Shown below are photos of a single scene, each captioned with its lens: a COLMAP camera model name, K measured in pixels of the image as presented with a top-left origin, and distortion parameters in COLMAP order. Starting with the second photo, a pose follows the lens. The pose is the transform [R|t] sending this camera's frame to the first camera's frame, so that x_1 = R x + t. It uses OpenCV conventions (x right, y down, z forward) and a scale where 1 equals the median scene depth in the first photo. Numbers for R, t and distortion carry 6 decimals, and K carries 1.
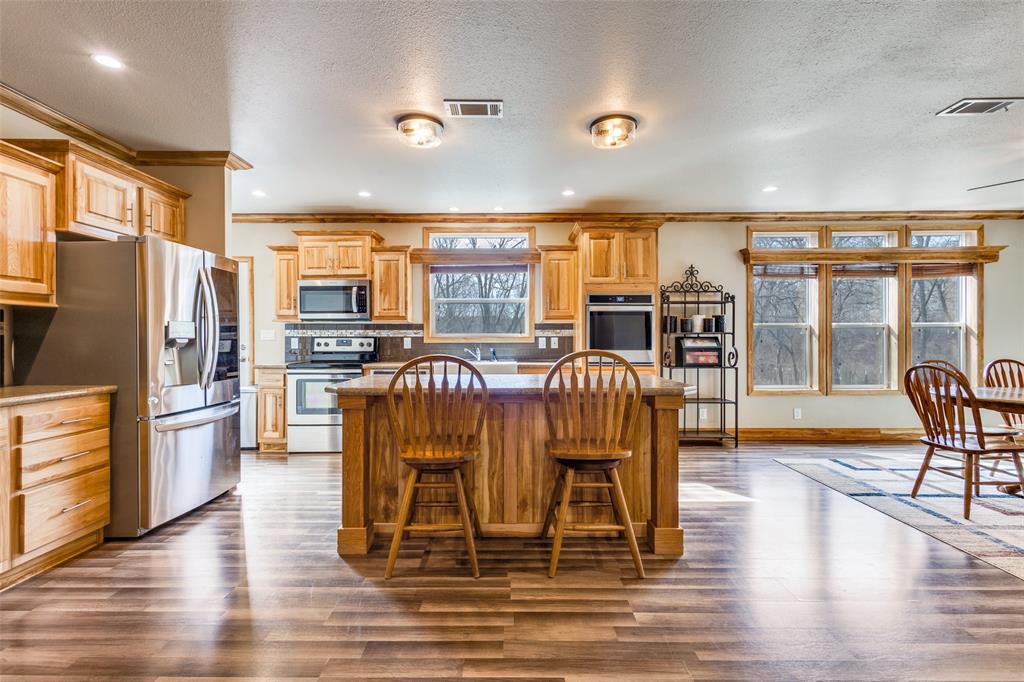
lens RADIAL K [[464.6, 0, 509.2], [0, 464.6, 340.8], [0, 0, 1]] dist [0.001132, -0.000565]
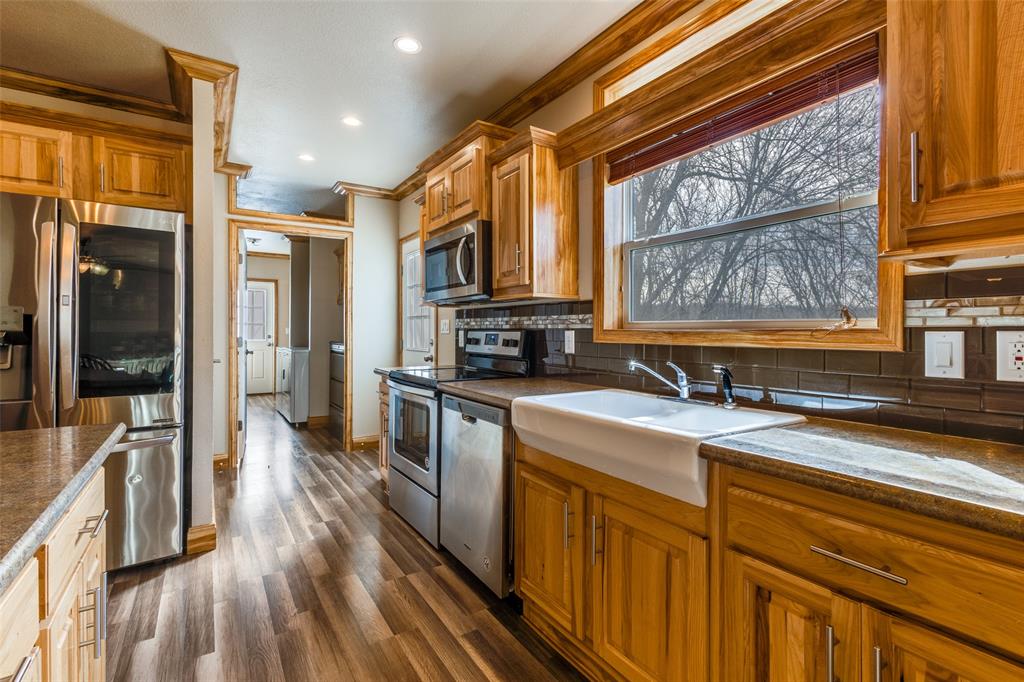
lens RADIAL K [[474.5, 0, 506.7], [0, 474.5, 329.6], [0, 0, 1]] dist [0.004025, 0.000257]
pose [[0.545473, 0.001345, -0.838127, 0.163199], [-0.008303, 0.999958, -0.003799, -0.005849], [0.838087, 0.009031, 0.545461, 0.736632]]
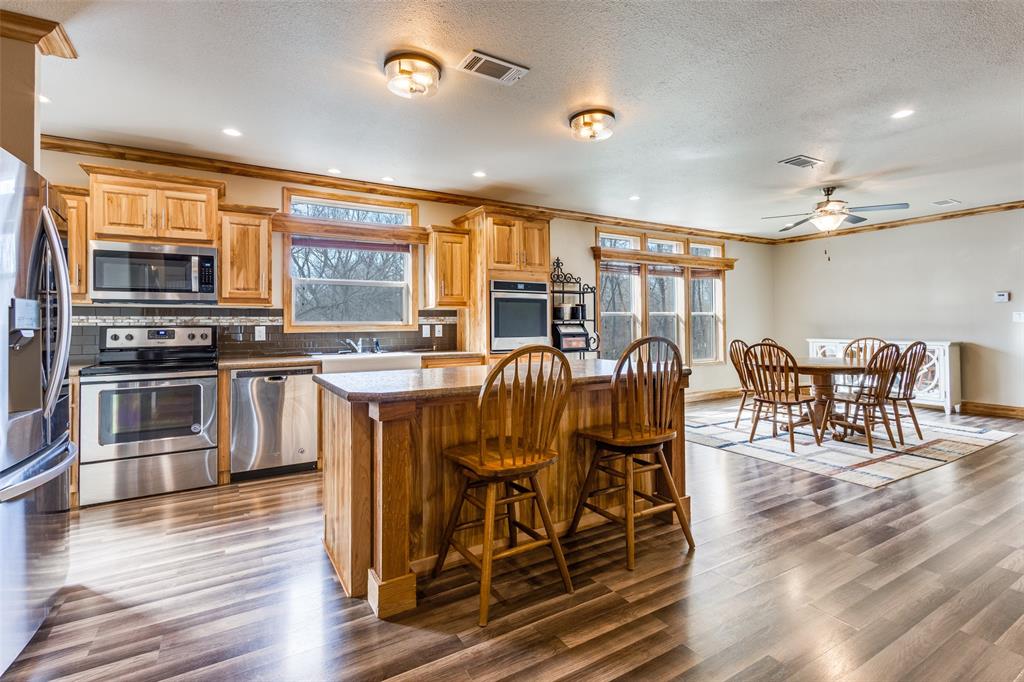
lens RADIAL K [[474.8, 0, 508.1], [0, 474.8, 317.7], [0, 0, 1]] dist [0.002943, 0.000192]
pose [[0.858183, 0.002245, 0.513339, -0.292634], [0.009819, 0.999736, -0.020788, -0.000768], [-0.513250, 0.022880, 0.857934, 0.120122]]
